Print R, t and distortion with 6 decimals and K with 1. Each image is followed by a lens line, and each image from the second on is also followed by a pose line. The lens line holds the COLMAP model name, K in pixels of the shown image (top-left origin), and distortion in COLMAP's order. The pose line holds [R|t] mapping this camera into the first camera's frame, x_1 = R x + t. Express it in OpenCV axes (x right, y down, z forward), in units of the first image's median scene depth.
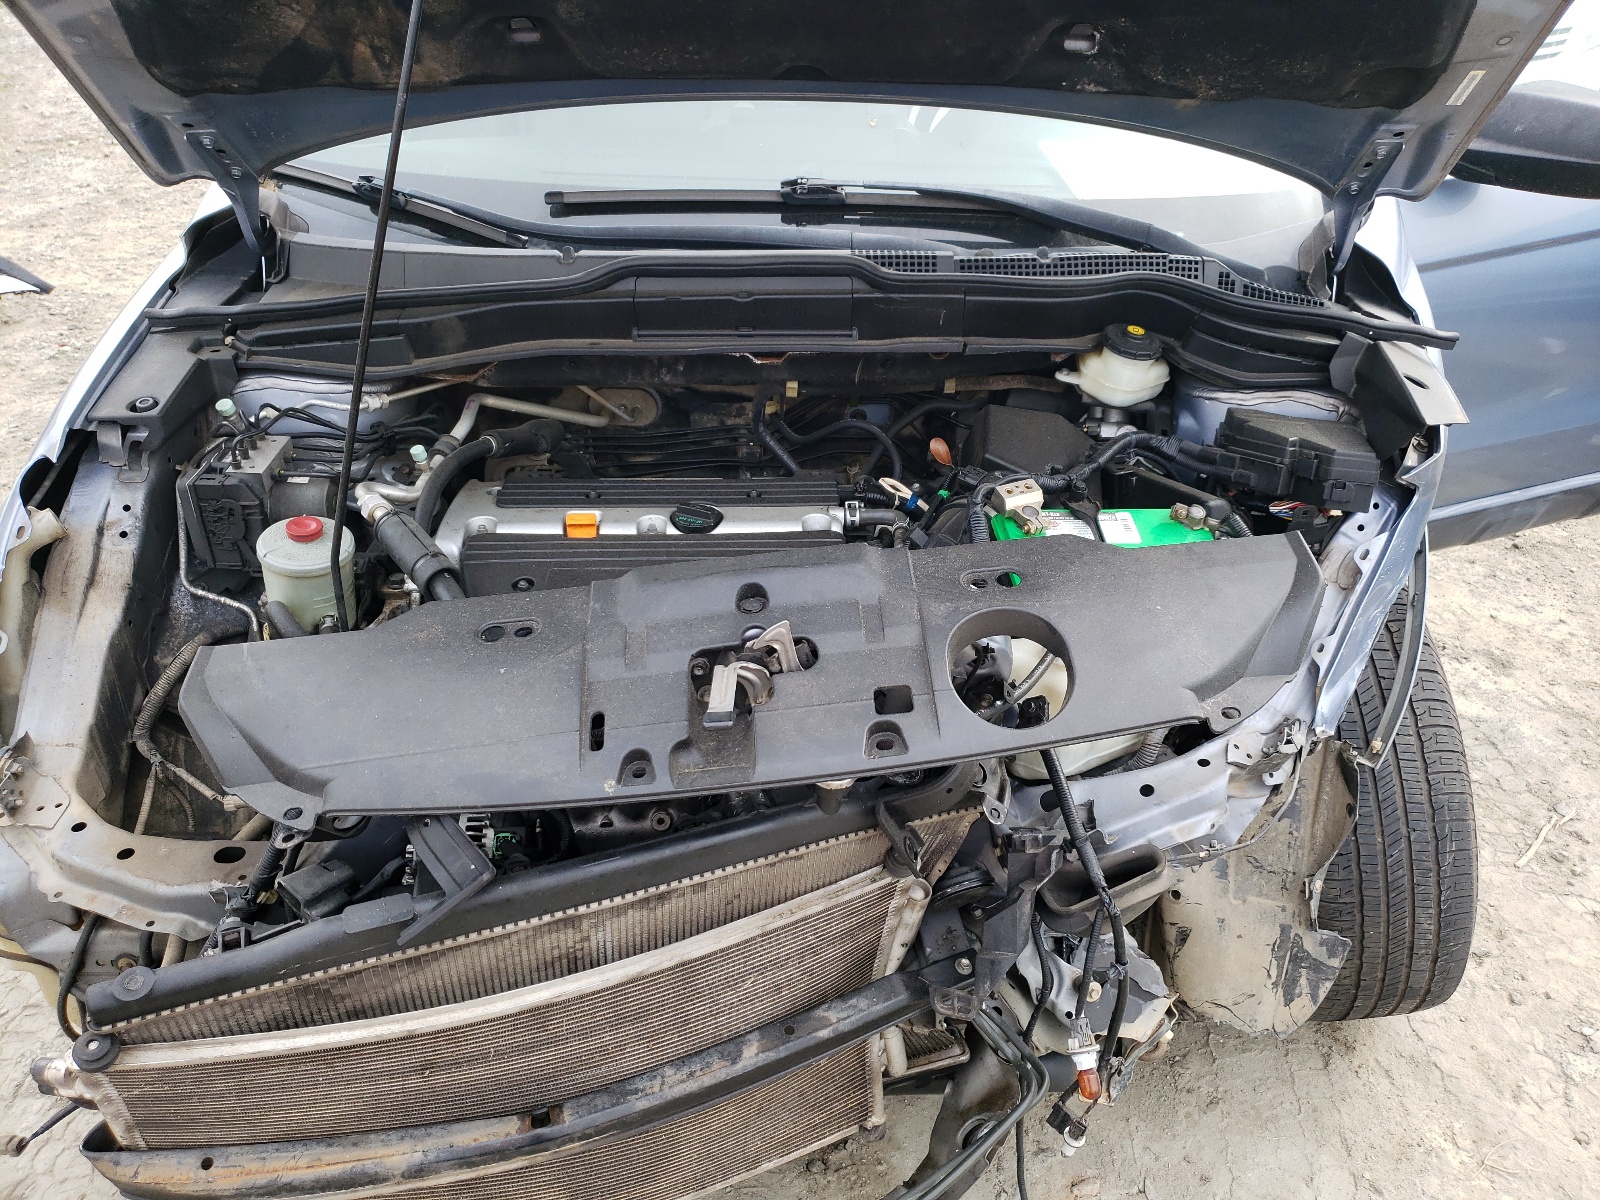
lens RADIAL K [[1263.9, 0, 846.7], [0, 1263.9, 598.7], [0, 0, 1]] dist [0.033126, -0.001770]
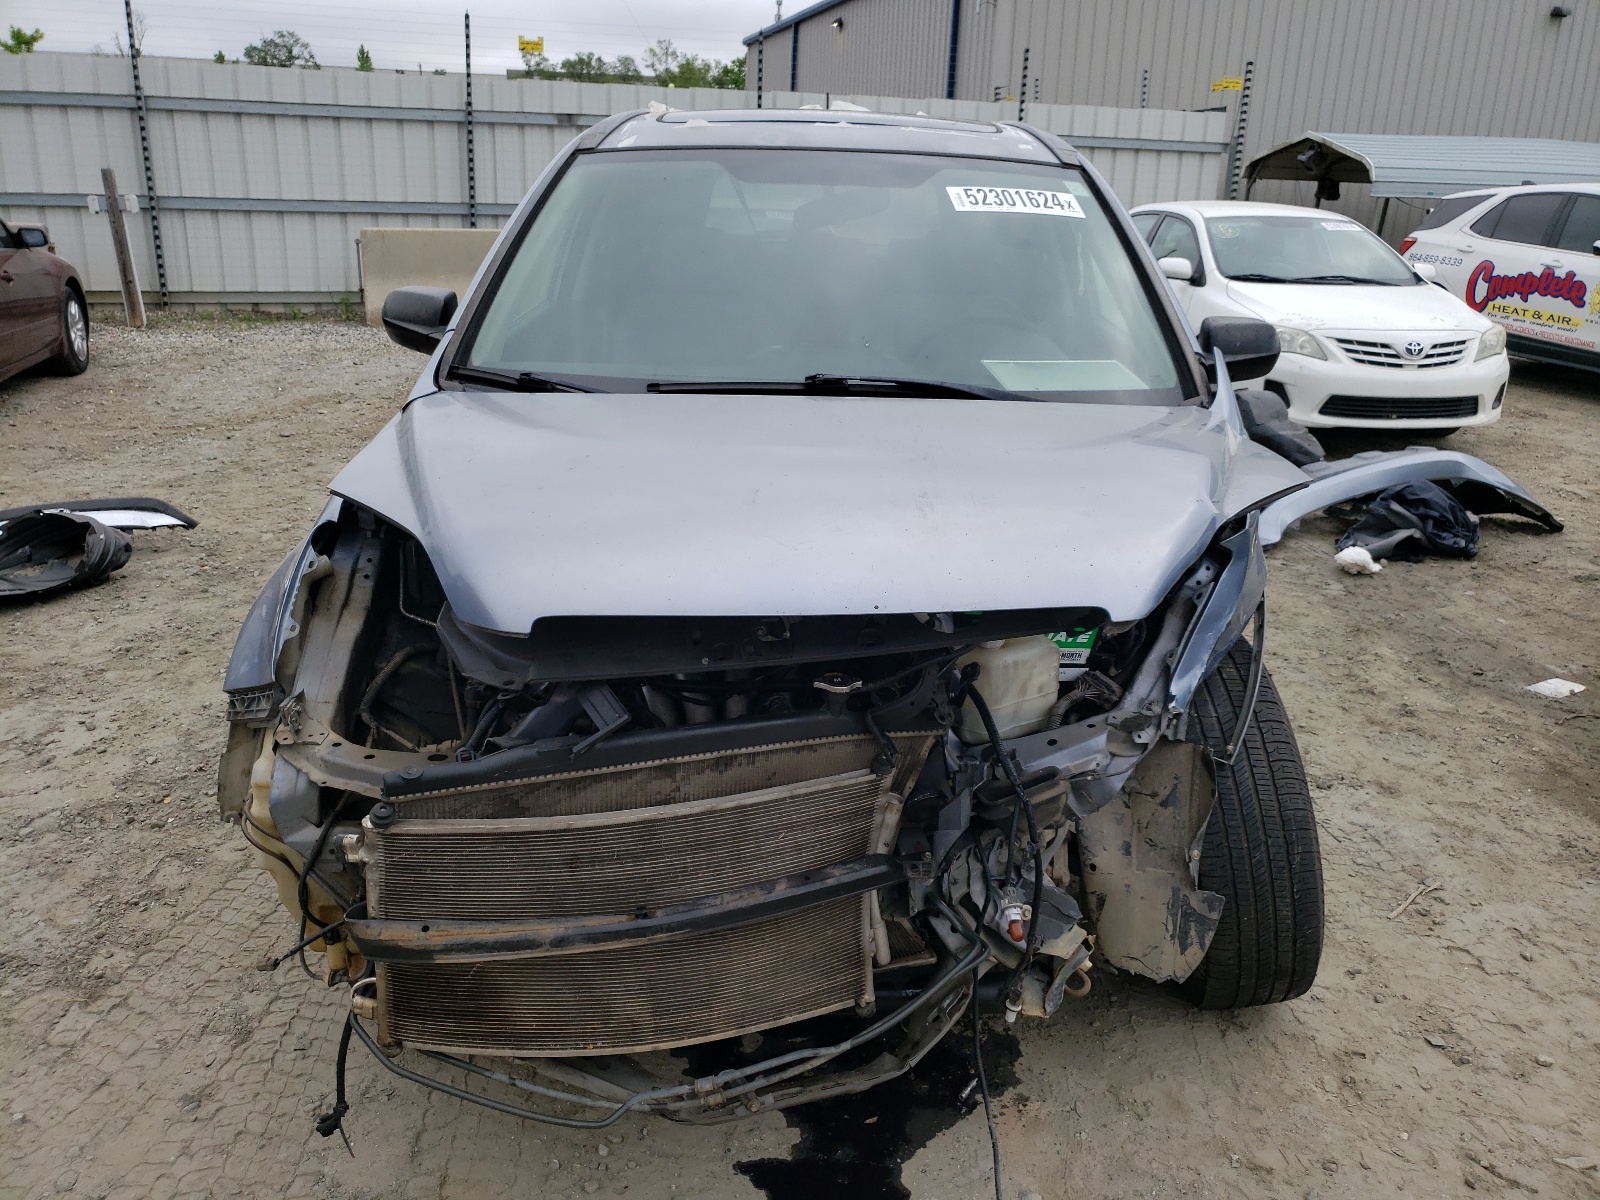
lens RADIAL K [[1210.8, 0, 800.0], [0, 1210.8, 600.0], [0, 0, 1]] dist [0.018537, 0.001216]
pose [[0.999021, 0.016128, -0.041195, -0.000903], [-0.024785, 0.975360, -0.219222, 0.233373], [0.036645, 0.220028, 0.974805, -0.304362]]
